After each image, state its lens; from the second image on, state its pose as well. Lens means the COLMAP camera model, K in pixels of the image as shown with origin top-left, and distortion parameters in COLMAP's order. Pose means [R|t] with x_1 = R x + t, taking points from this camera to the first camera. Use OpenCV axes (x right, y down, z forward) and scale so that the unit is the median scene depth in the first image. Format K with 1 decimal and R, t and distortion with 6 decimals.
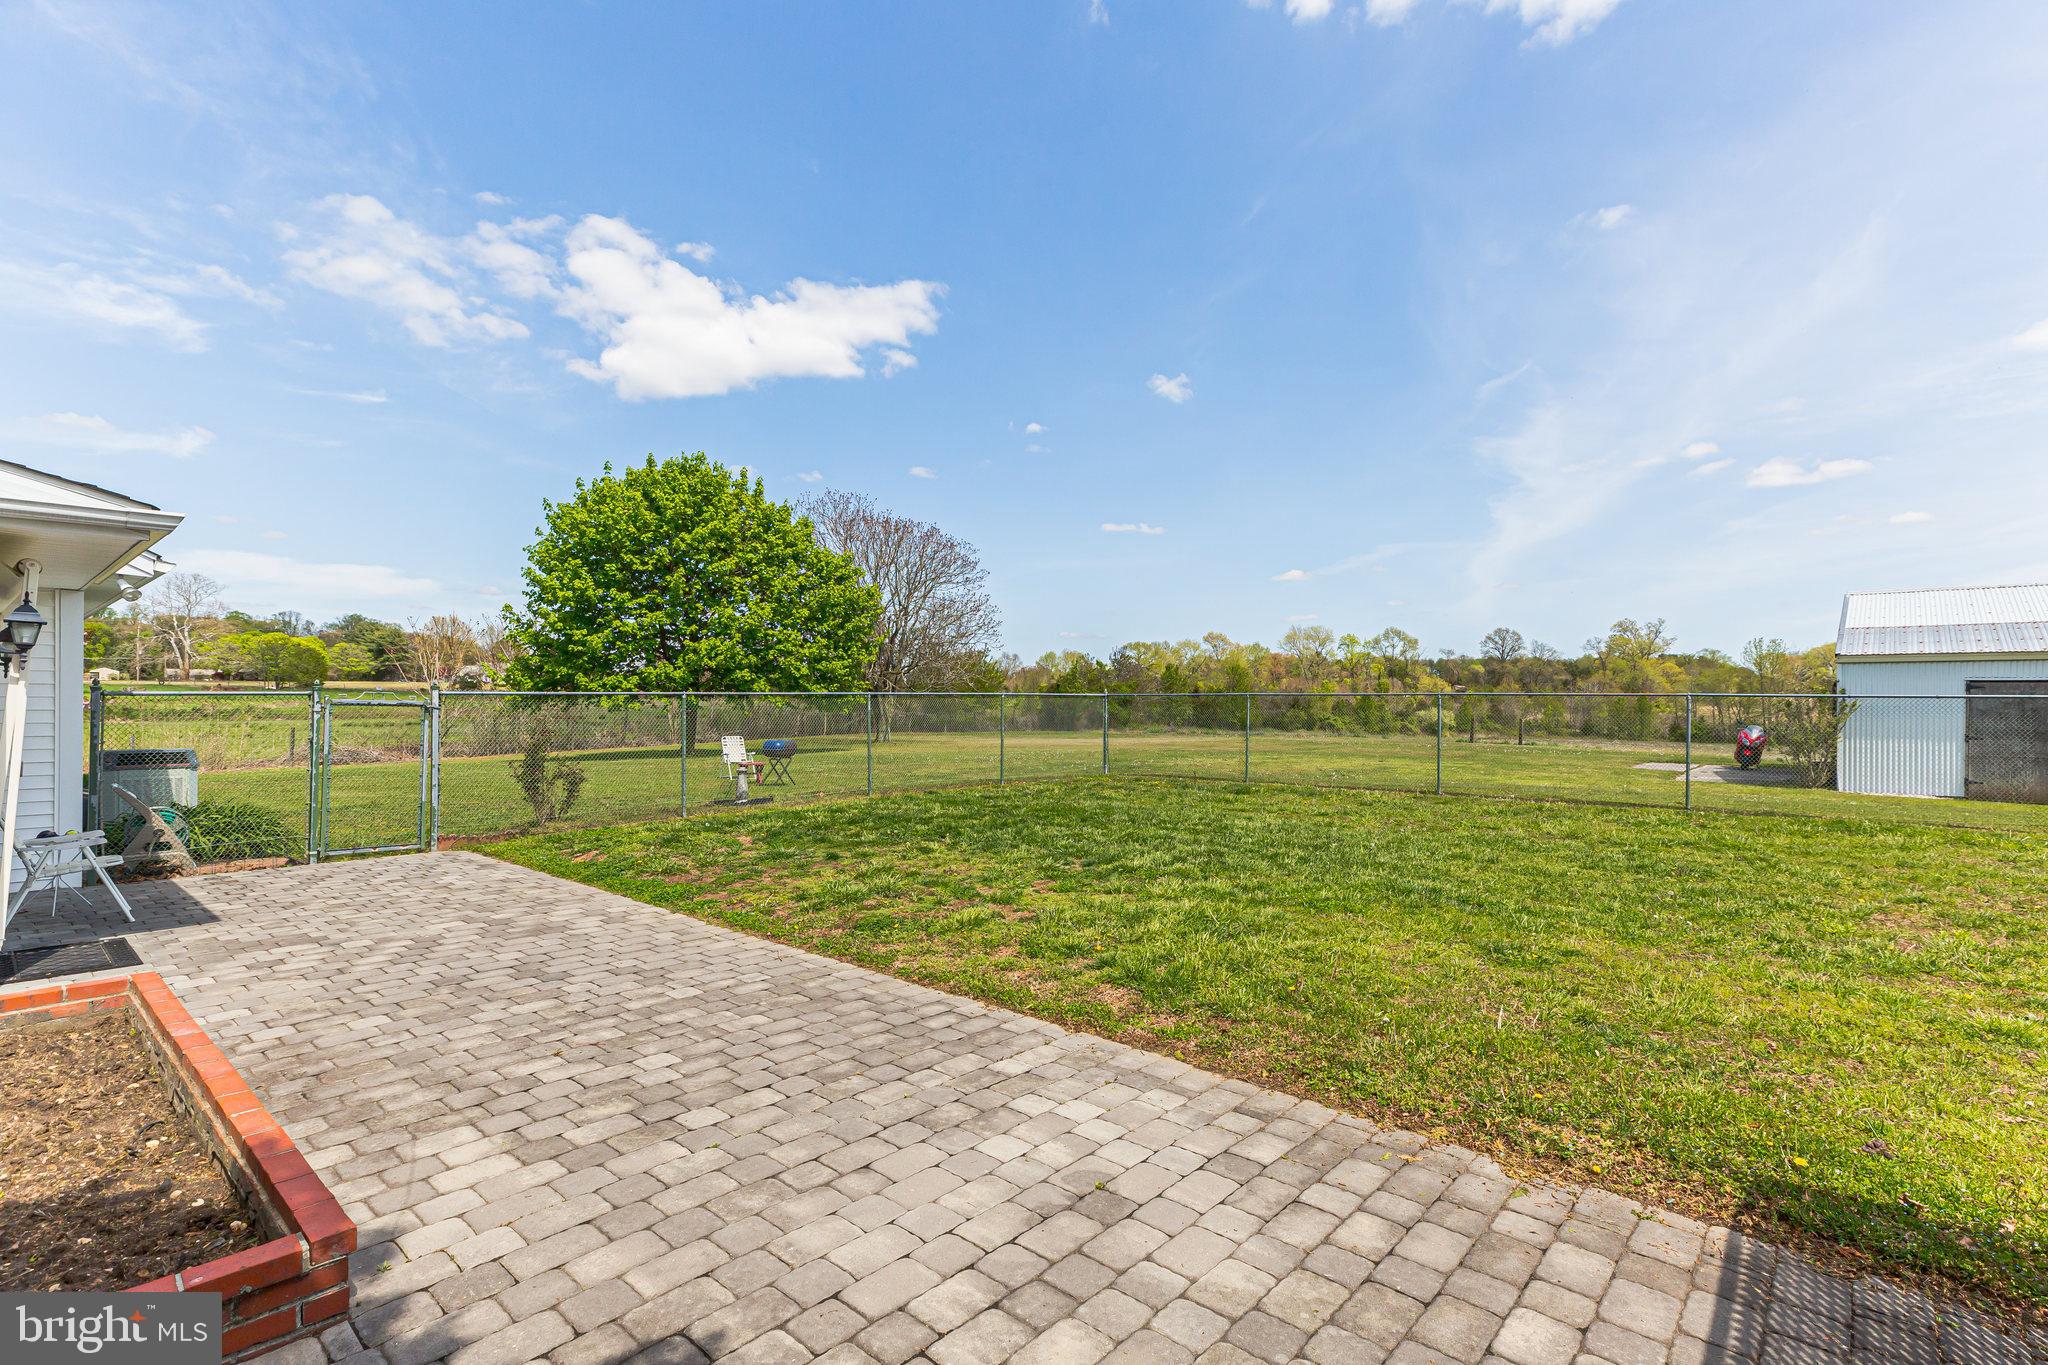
lens RADIAL K [[929.2, 0, 1033.2], [0, 929.2, 689.8], [0, 0, 1]] dist [-0.000867, 0.000027]
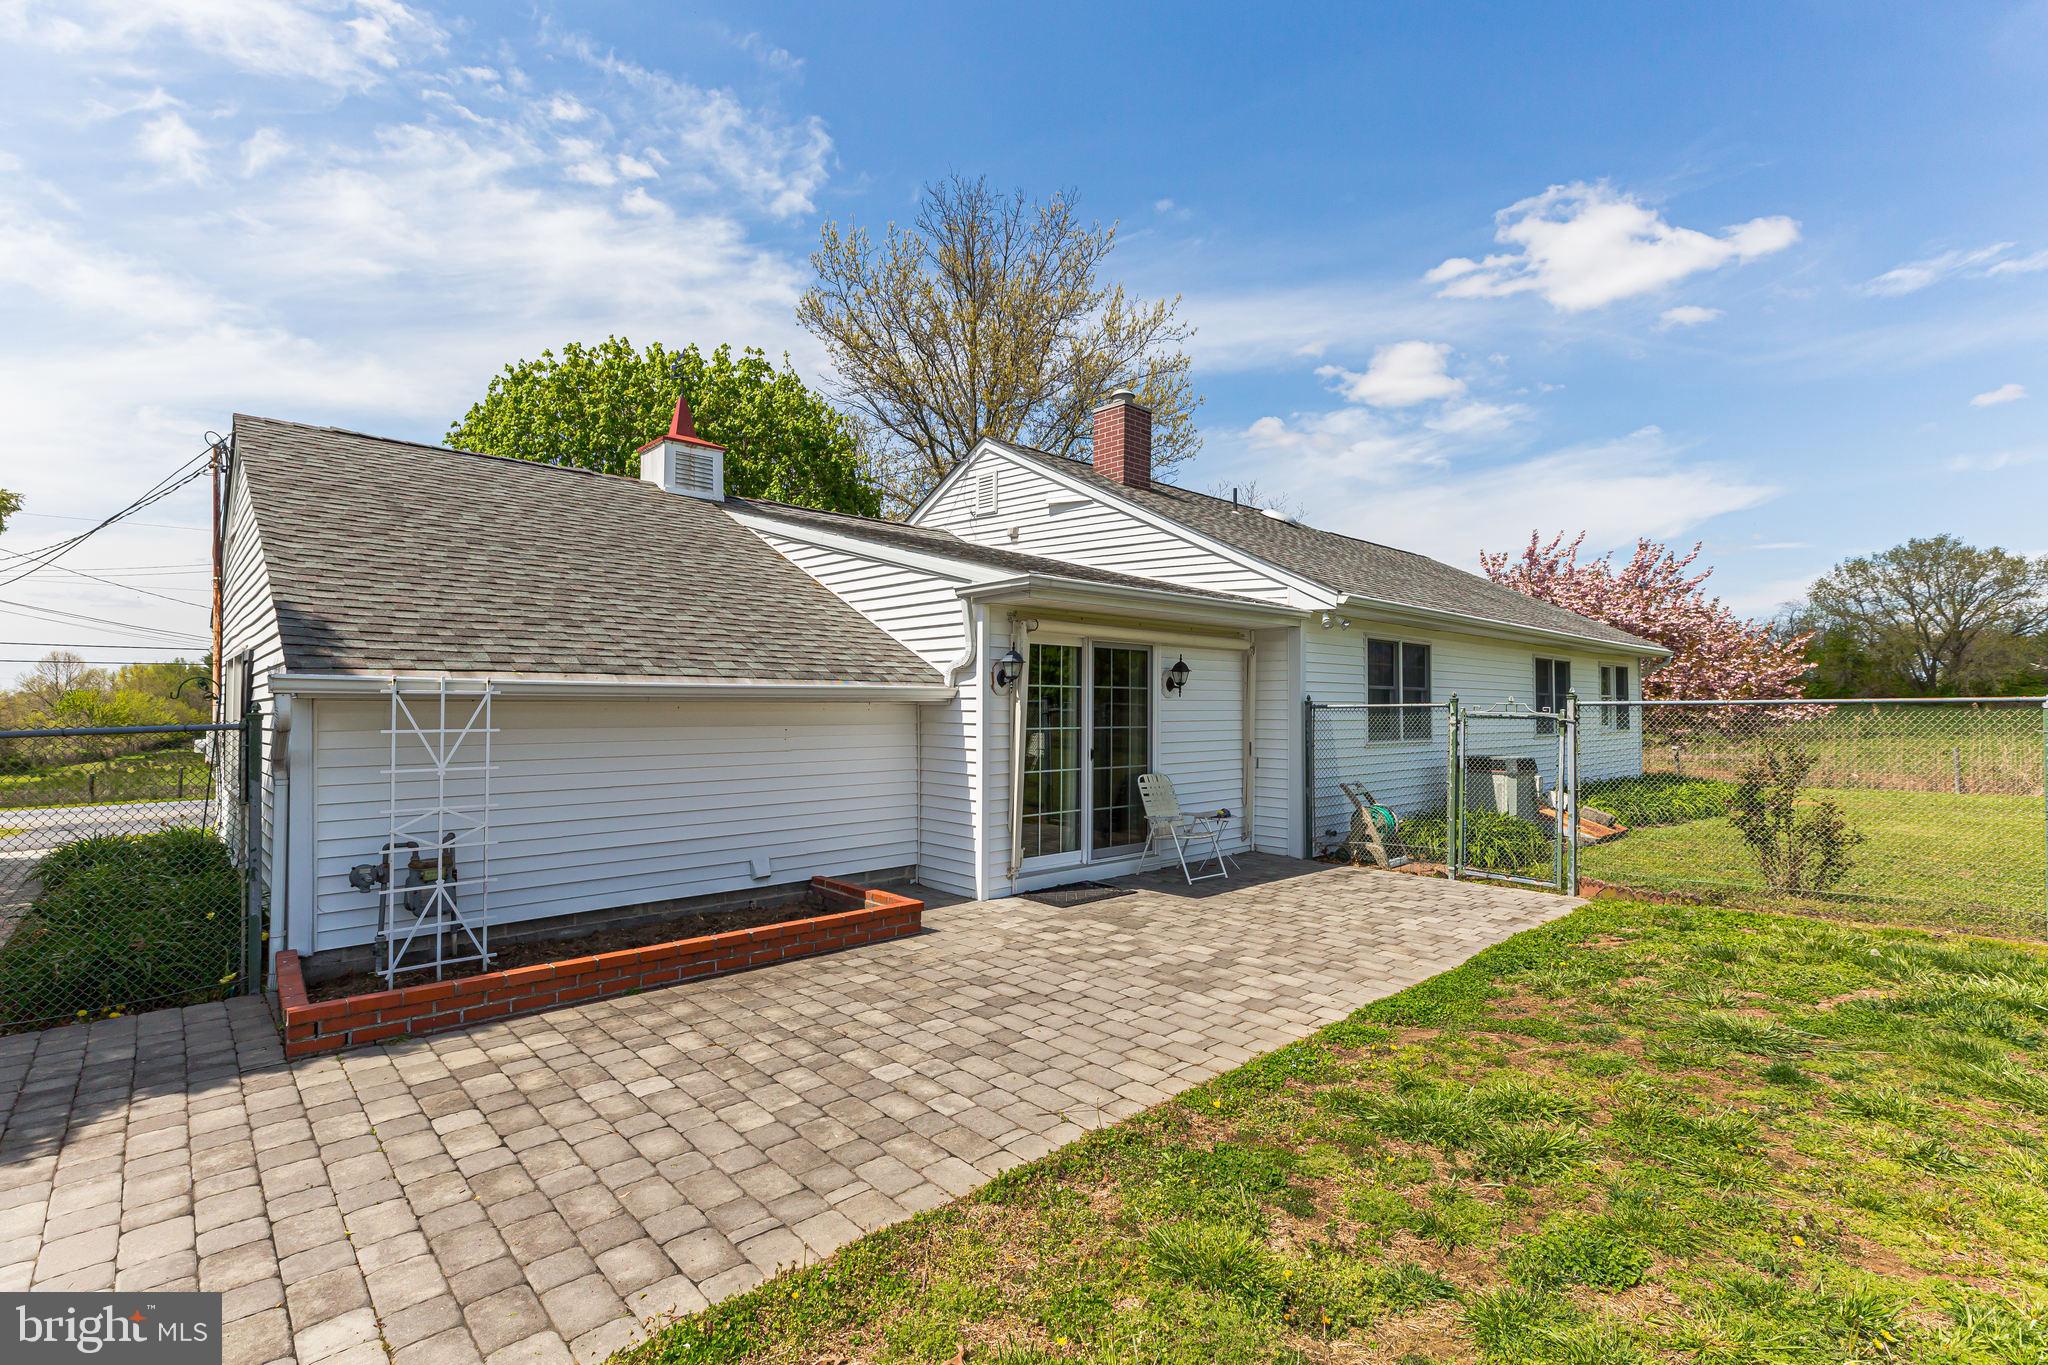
lens RADIAL K [[929.2, 0, 1033.1], [0, 929.2, 691.9], [0, 0, 1]] dist [-0.000867, 0.000027]
pose [[-0.078011, -0.019957, -0.996753, 0.468812], [0.008544, 0.999750, -0.020686, 0.014706], [0.996916, -0.010130, -0.077821, 1.307375]]
